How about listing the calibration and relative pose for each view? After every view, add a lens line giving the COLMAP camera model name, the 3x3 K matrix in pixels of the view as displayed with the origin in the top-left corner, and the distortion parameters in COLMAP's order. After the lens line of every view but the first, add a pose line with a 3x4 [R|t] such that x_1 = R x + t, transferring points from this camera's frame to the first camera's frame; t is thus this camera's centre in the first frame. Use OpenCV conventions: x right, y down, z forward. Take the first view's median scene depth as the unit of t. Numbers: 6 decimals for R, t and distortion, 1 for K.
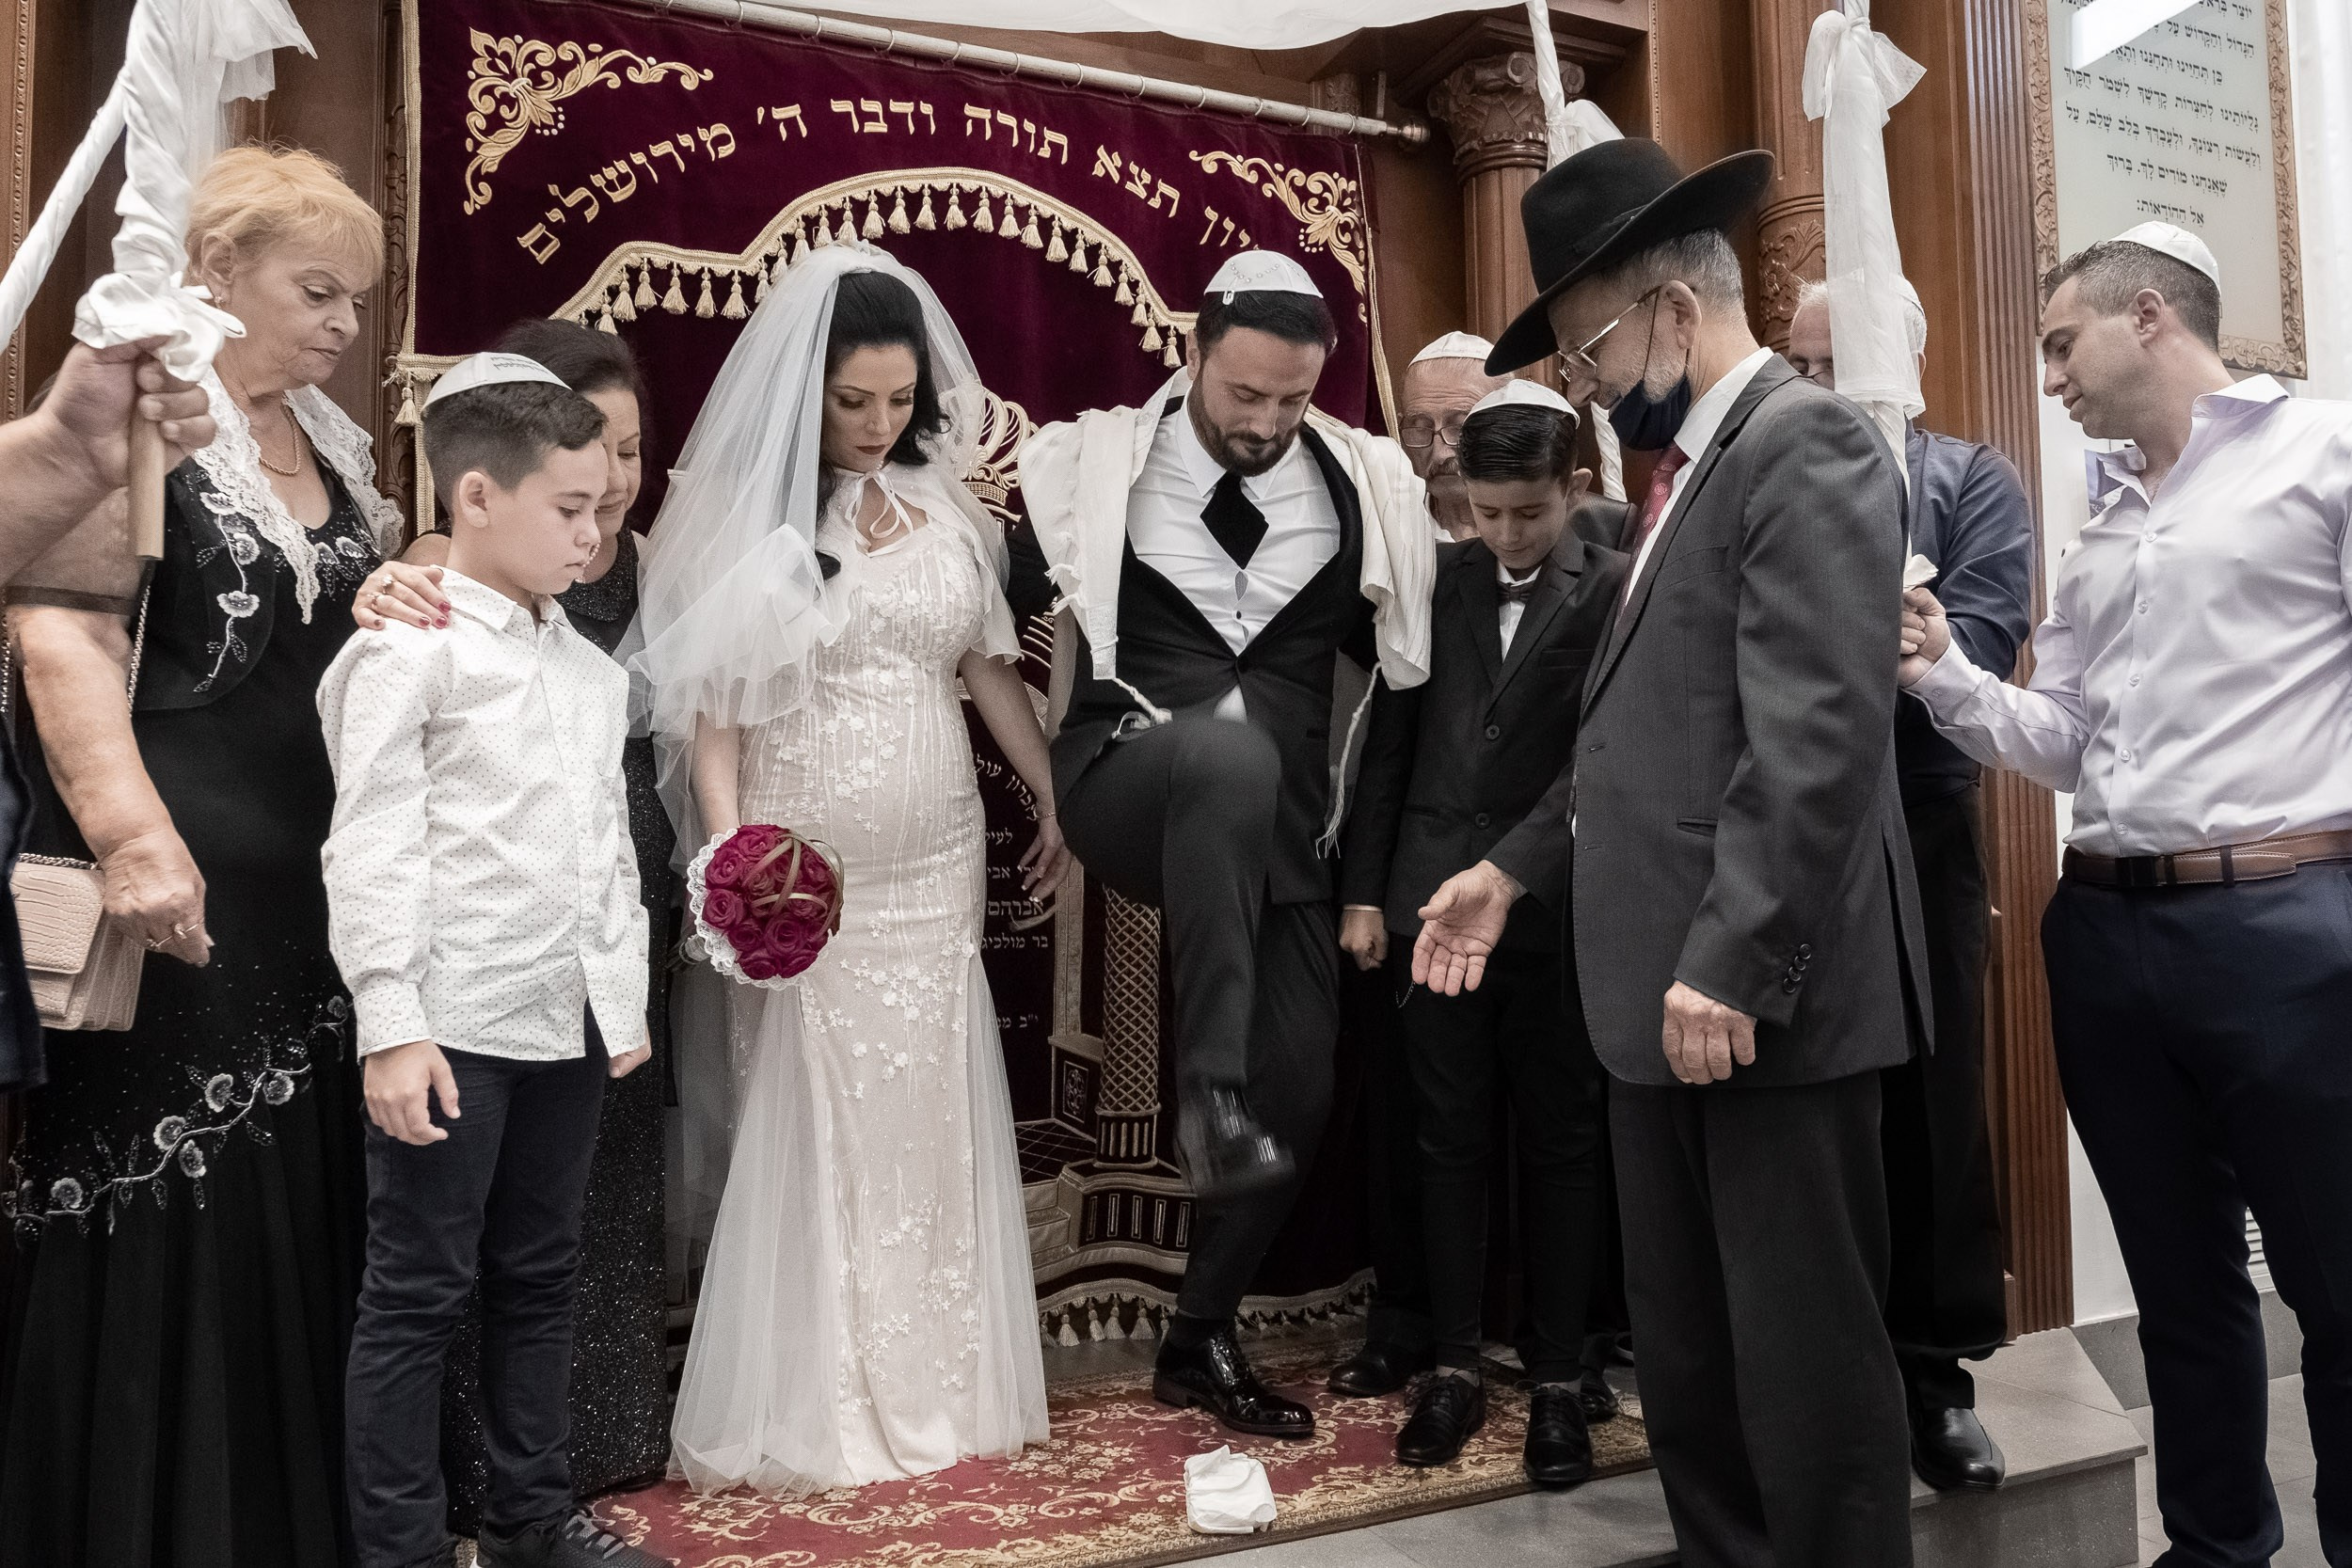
lens RADIAL K [[1668.9, 0, 1188.6], [0, 1668.9, 780.8], [0, 0, 1]] dist [-0.034898, 0.017824]
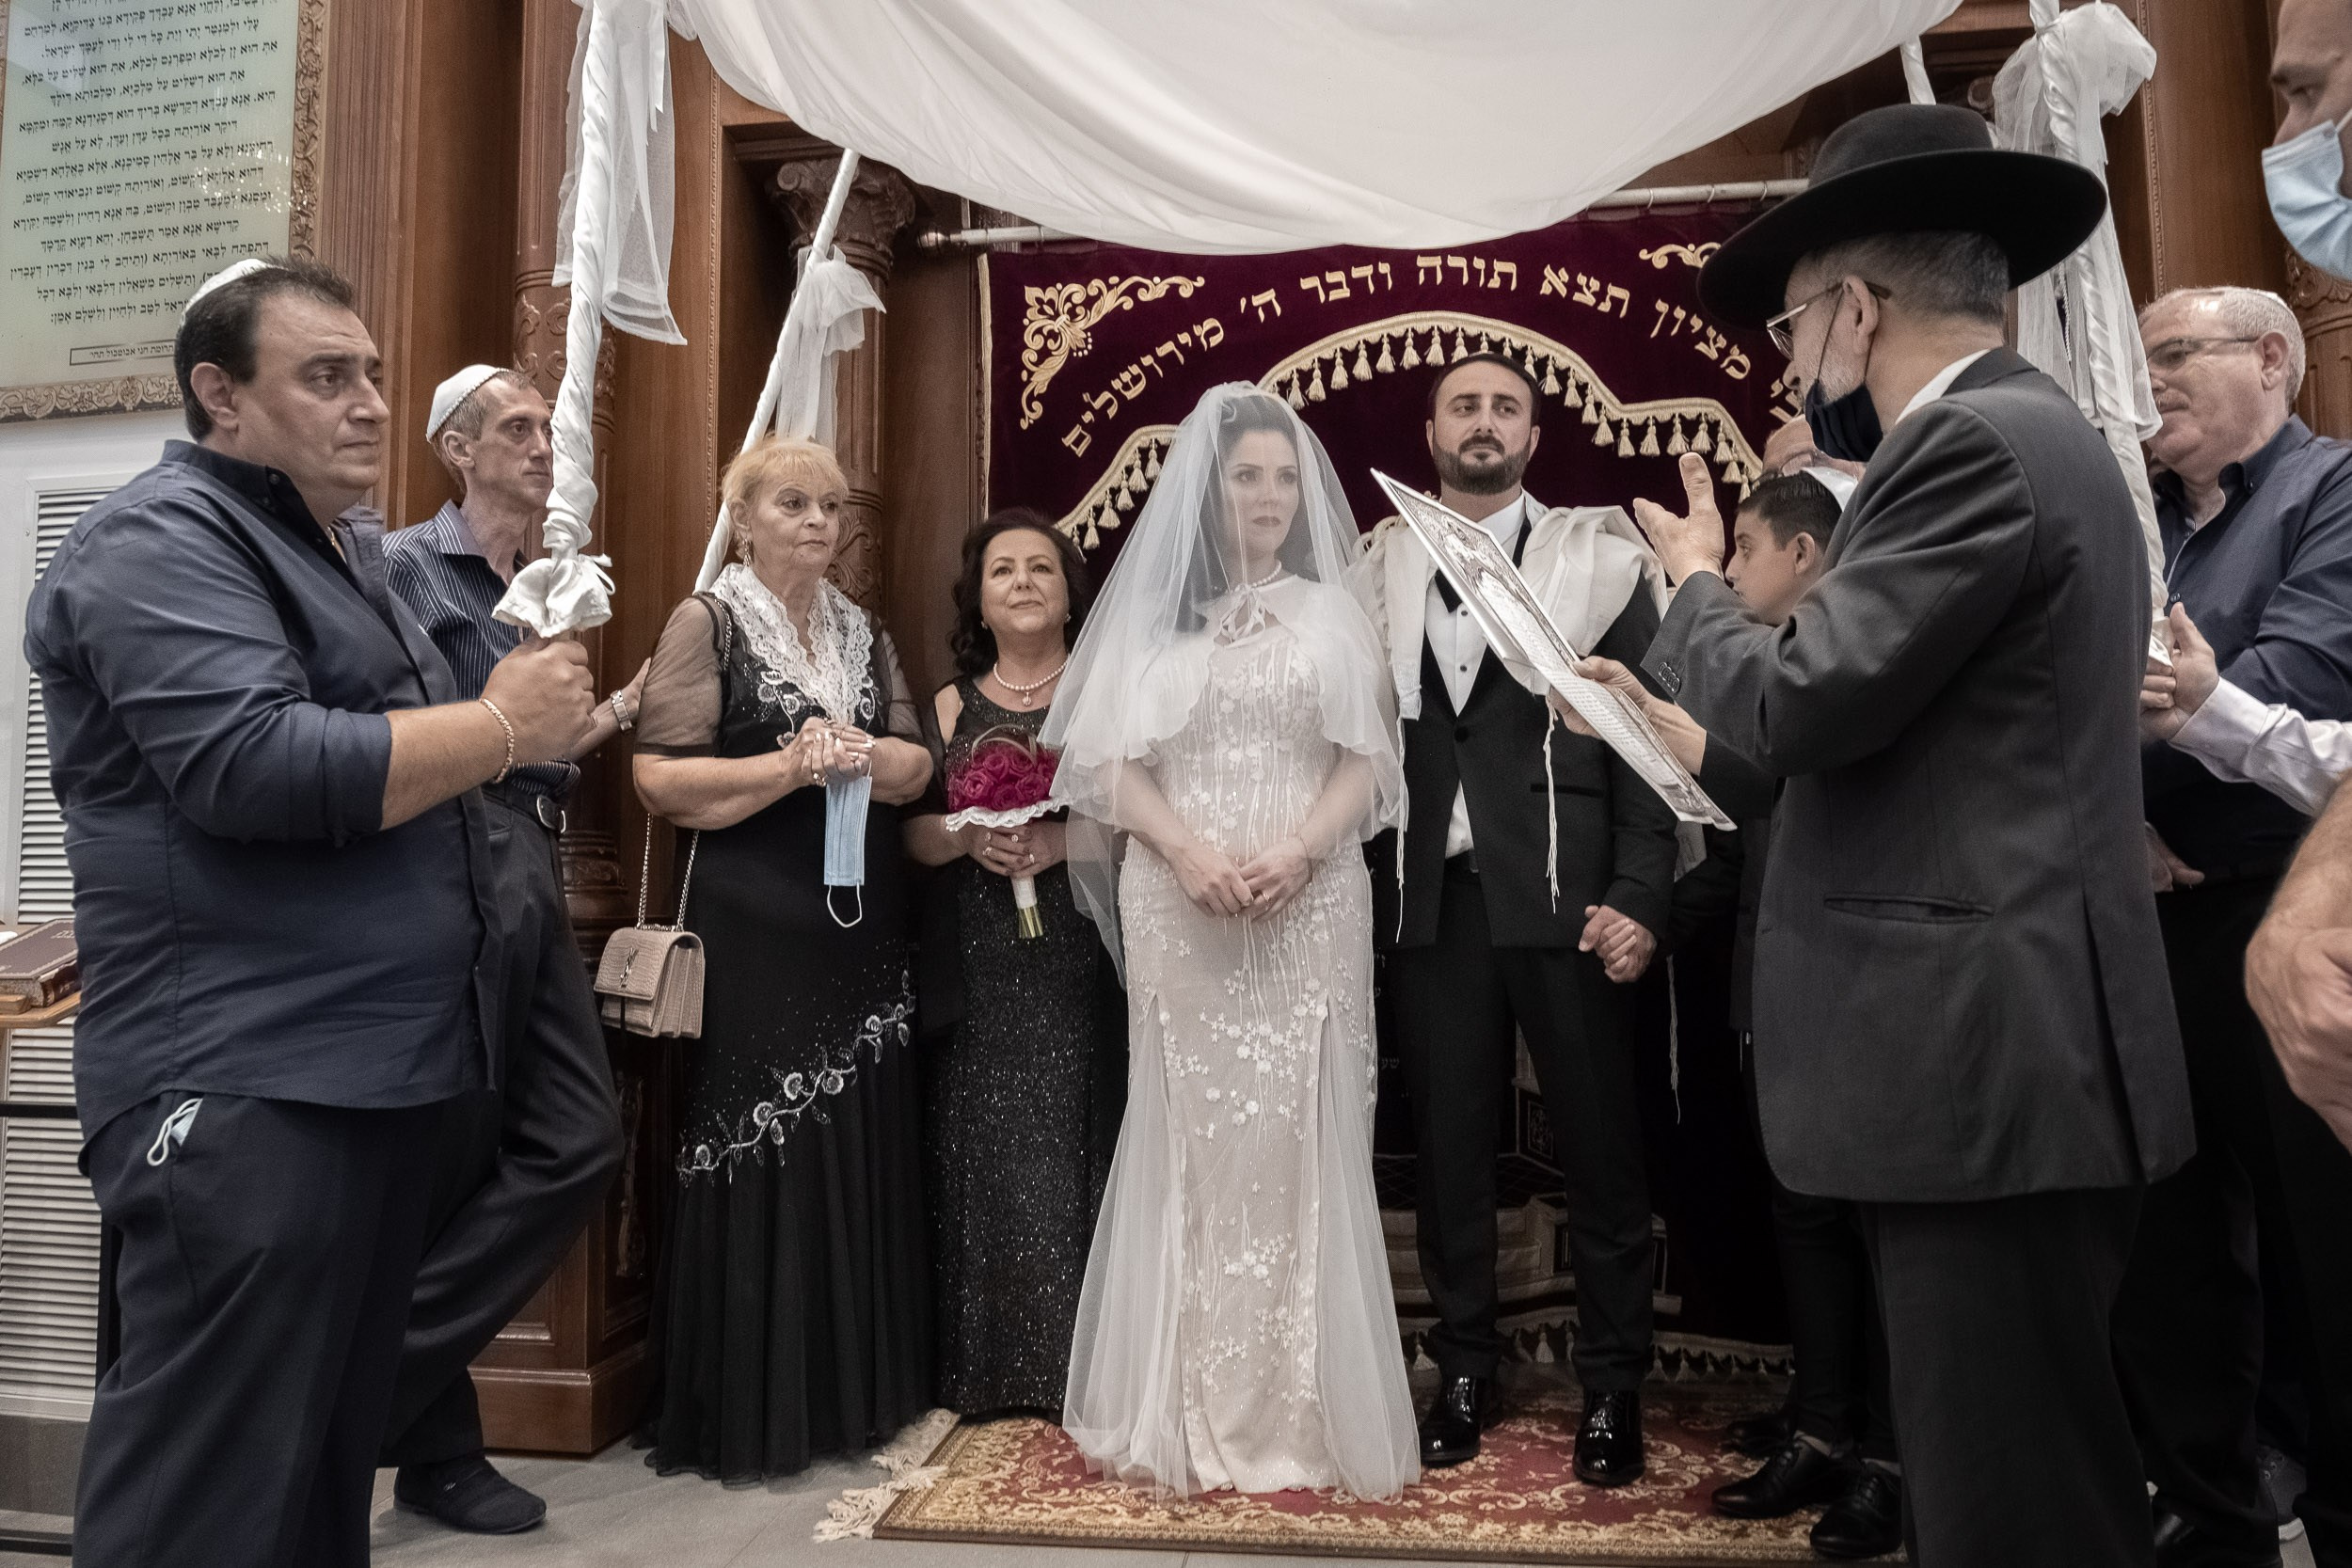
lens RADIAL K [[1668.9, 0, 1181.5], [0, 1668.9, 762.8], [0, 0, 1]] dist [-0.034898, 0.017824]
pose [[0.859386, -0.038484, -0.509878, 0.305603], [0.029025, 0.999227, -0.026498, -0.035429], [0.510504, 0.007973, 0.859839, -0.065434]]
